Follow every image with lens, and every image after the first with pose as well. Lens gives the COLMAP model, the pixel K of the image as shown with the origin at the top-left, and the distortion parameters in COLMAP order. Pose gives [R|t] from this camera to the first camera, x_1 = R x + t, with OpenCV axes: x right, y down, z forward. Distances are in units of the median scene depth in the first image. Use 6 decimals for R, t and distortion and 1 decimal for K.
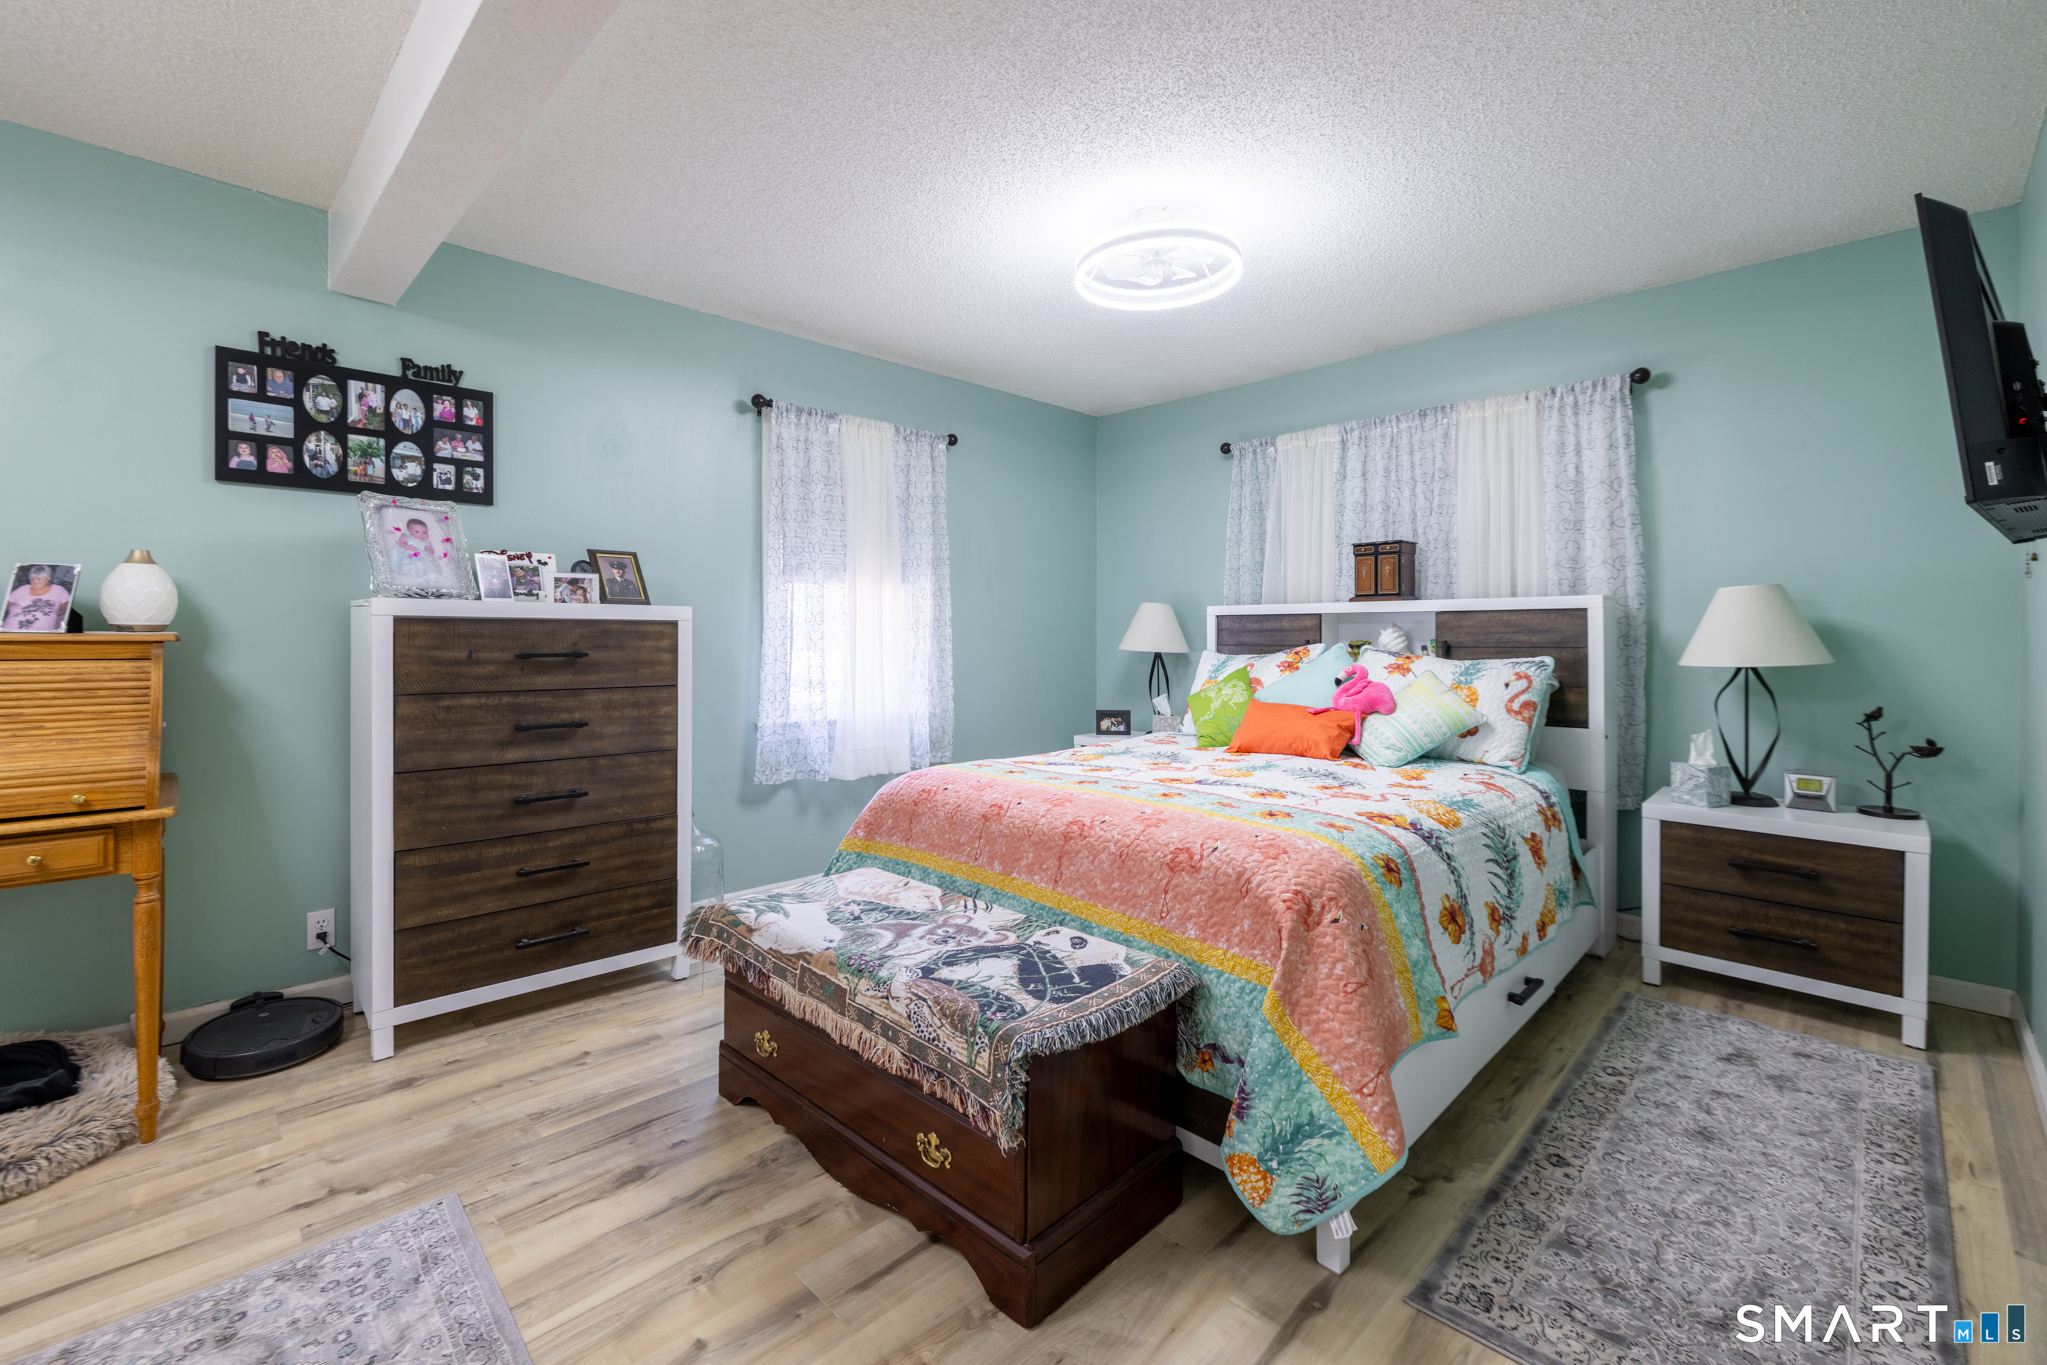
lens RADIAL K [[885.0, 0, 1027.8], [0, 885.0, 627.9], [0, 0, 1]] dist [0.000359, -0.000198]
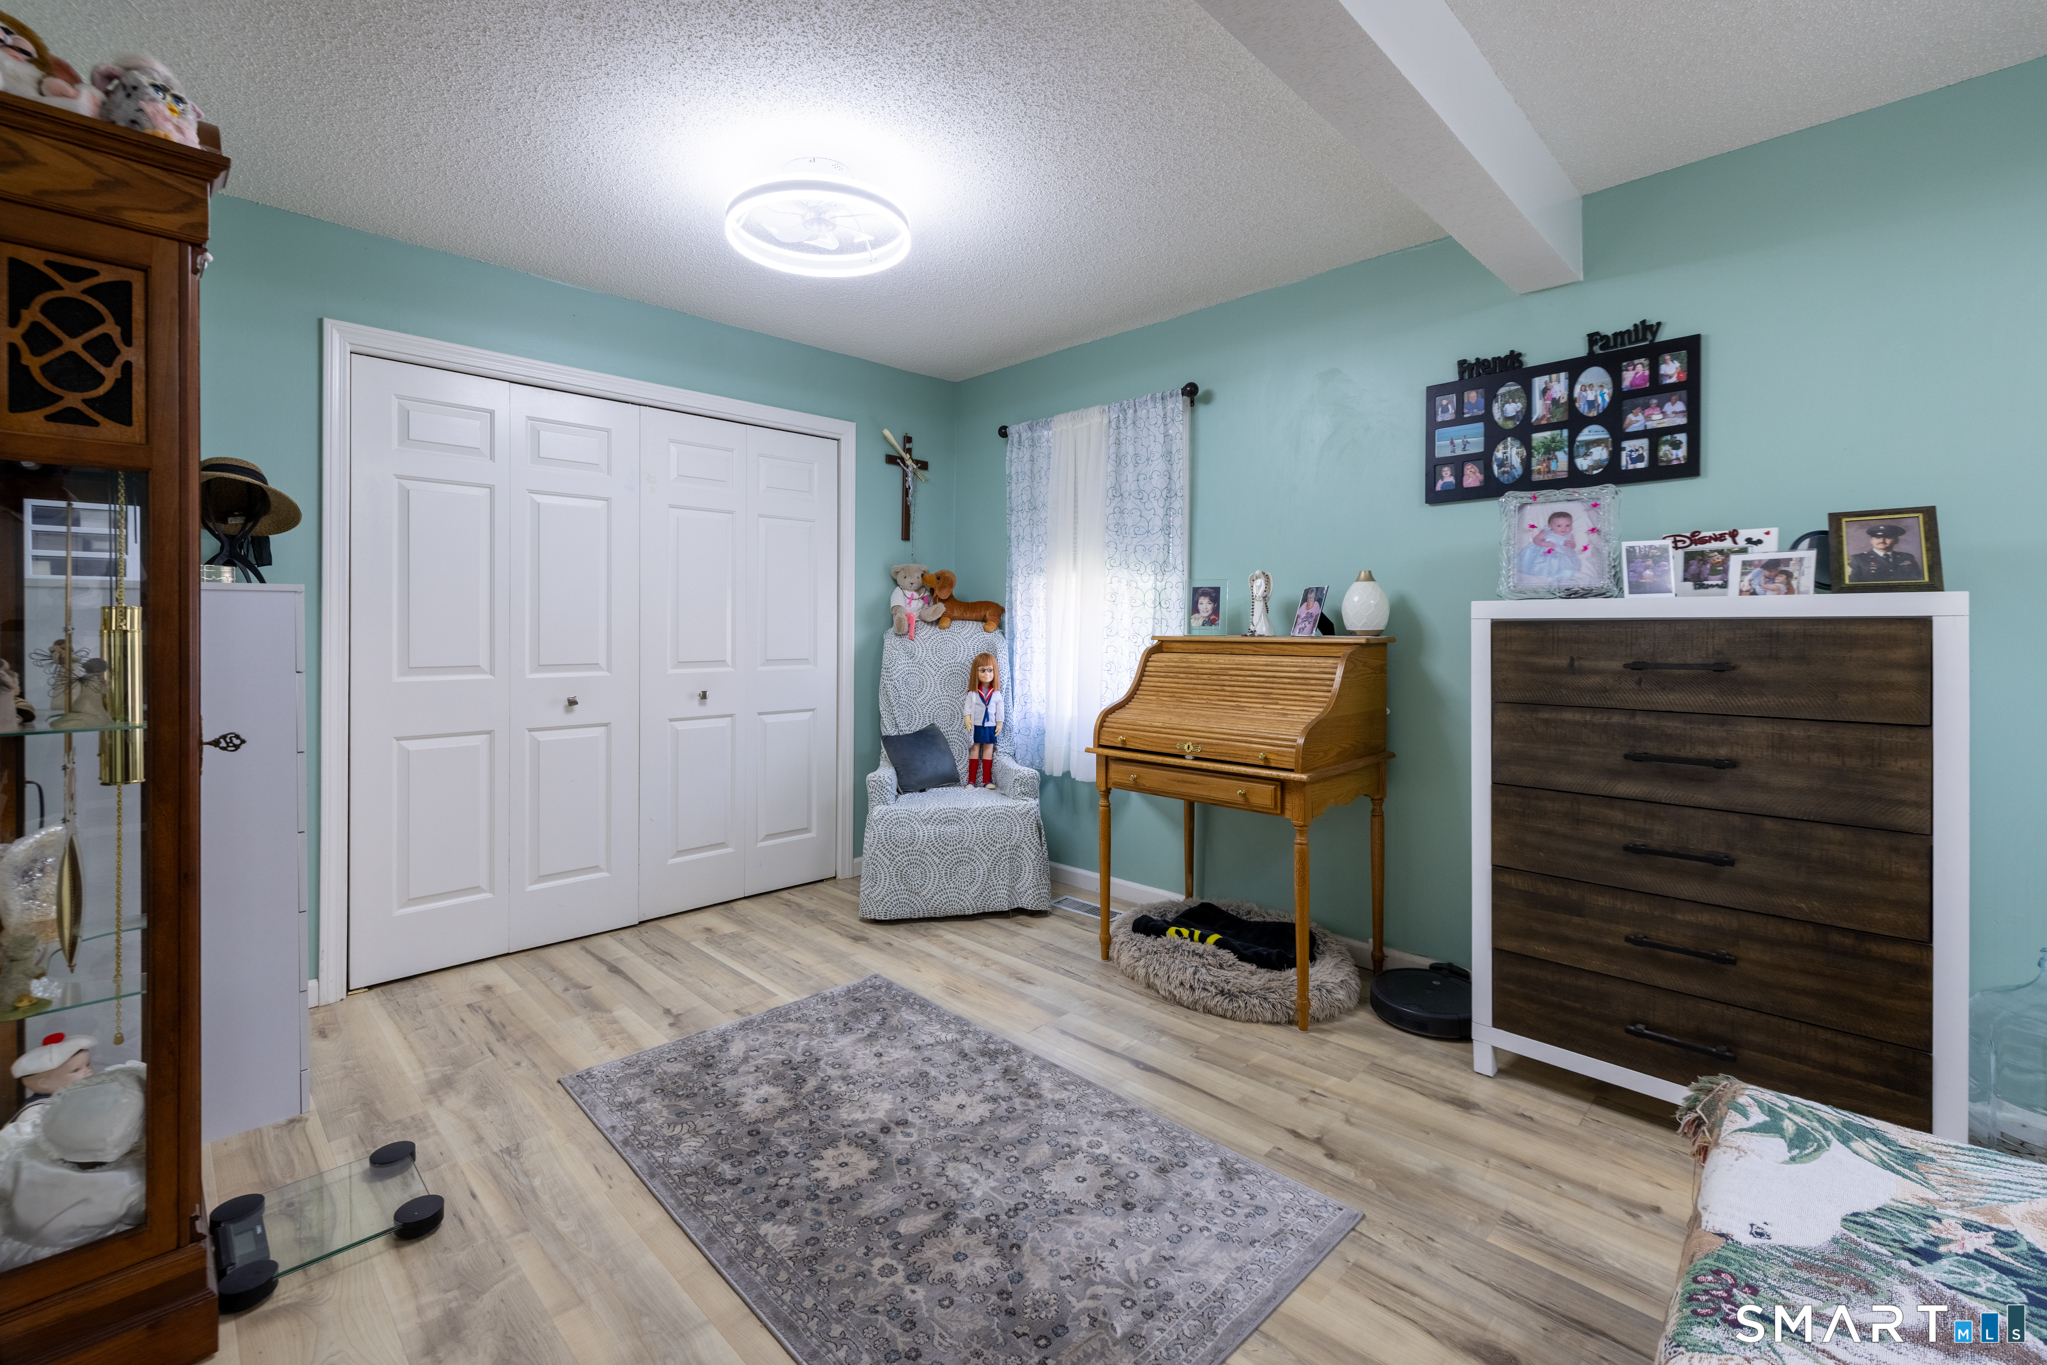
lens RADIAL K [[885.0, 0, 974.9], [0, 885.0, 630.2], [0, 0, 1]] dist [0.000359, -0.000198]
pose [[-0.040860, -0.005944, -0.999147, 0.245040], [0.006489, 0.999960, -0.006214, 0.000759], [0.999144, -0.006738, -0.040820, 0.438607]]
